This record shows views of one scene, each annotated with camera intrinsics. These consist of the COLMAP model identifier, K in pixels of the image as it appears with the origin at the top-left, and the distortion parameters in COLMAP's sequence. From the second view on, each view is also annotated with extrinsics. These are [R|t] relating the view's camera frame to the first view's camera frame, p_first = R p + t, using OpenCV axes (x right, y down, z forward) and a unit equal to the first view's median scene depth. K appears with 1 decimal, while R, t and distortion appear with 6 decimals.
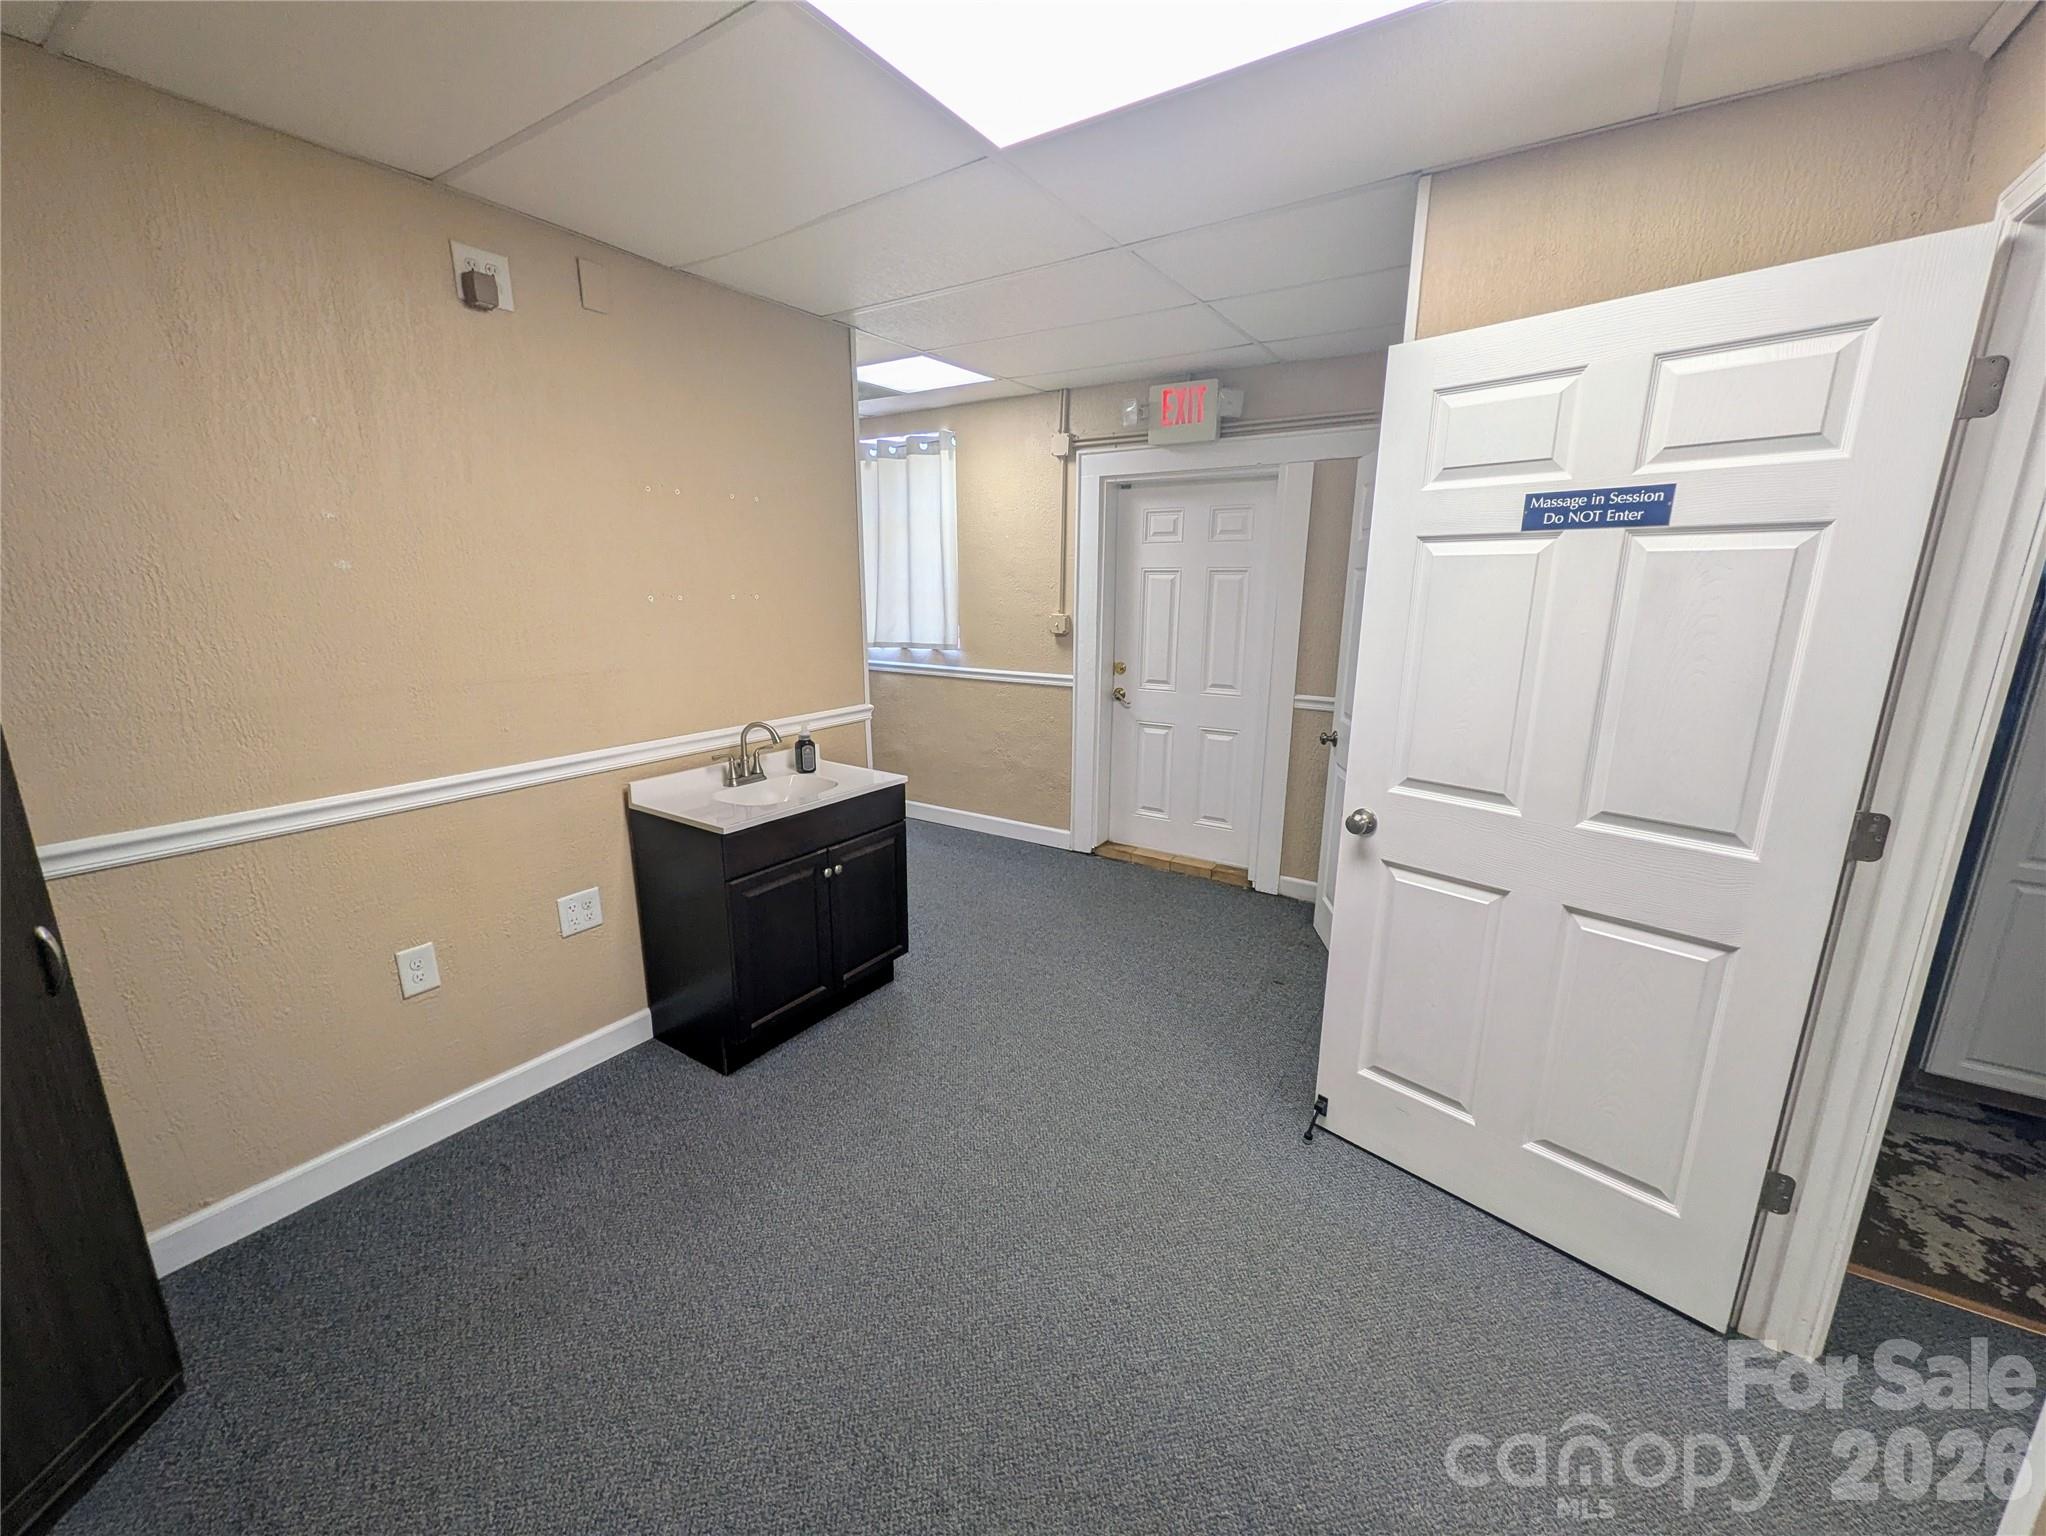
lens RADIAL K [[815.8, 0, 1028.0], [0, 815.8, 773.7], [0, 0, 1]] dist [0.002149, 0.000166]
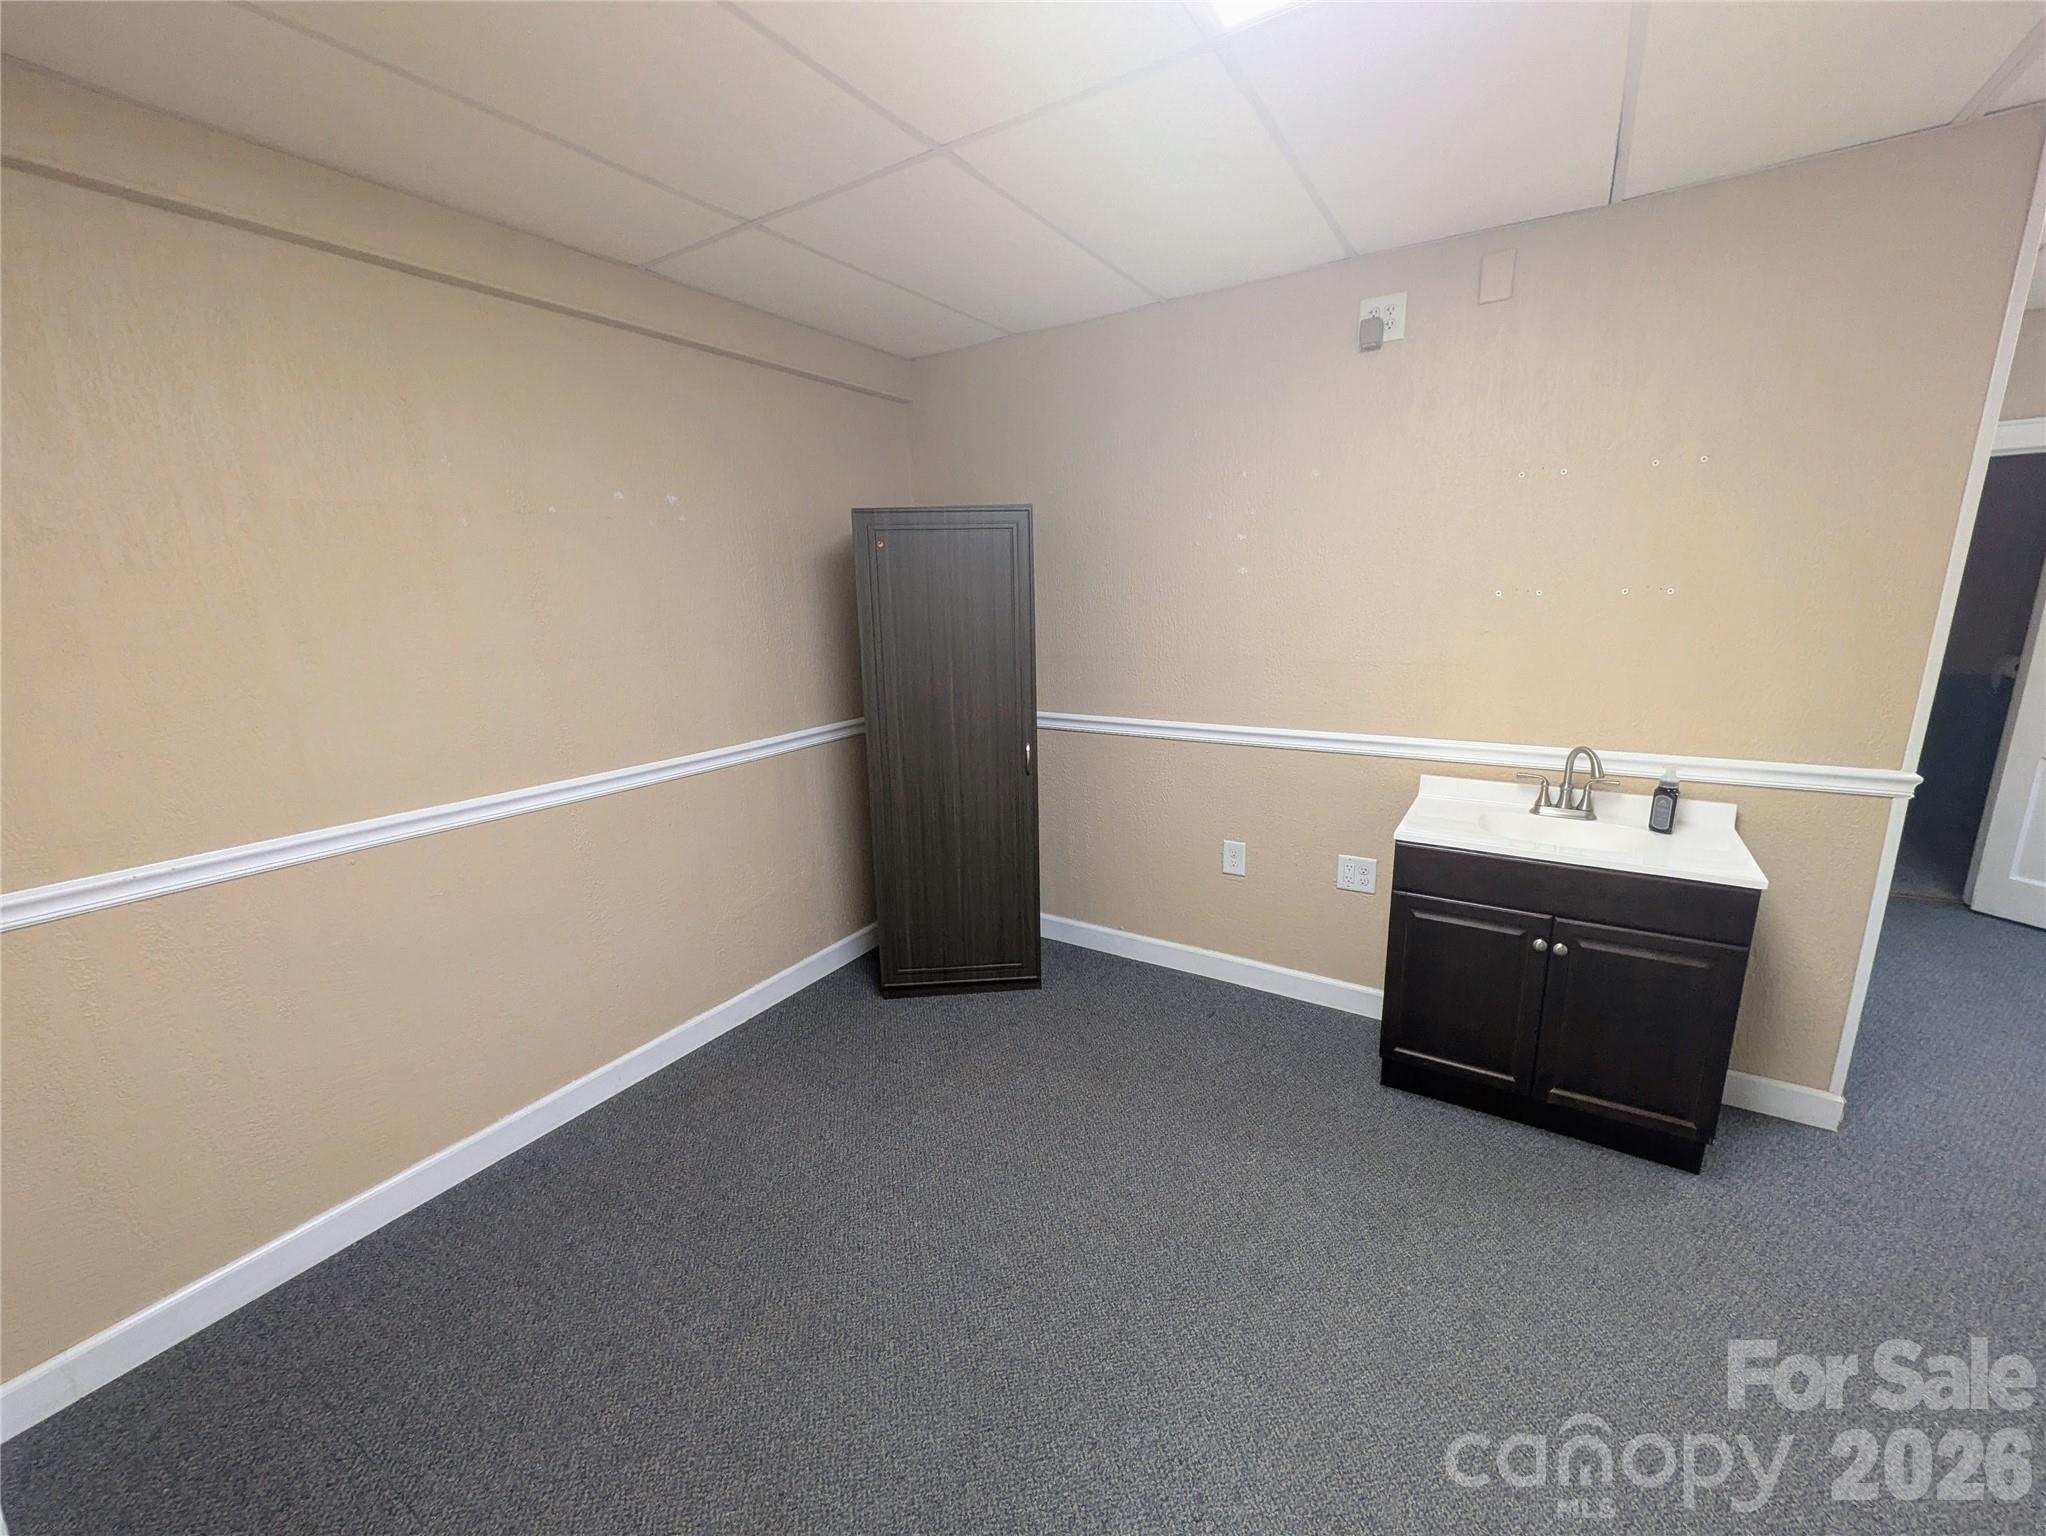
lens RADIAL K [[815.8, 0, 1030.3], [0, 815.8, 773.5], [0, 0, 1]] dist [0.002149, 0.000166]
pose [[0.012666, 0.223906, -0.974528, 0.523993], [-0.198933, 0.955688, 0.216992, -0.120850], [0.979931, 0.191117, 0.056648, 0.482377]]
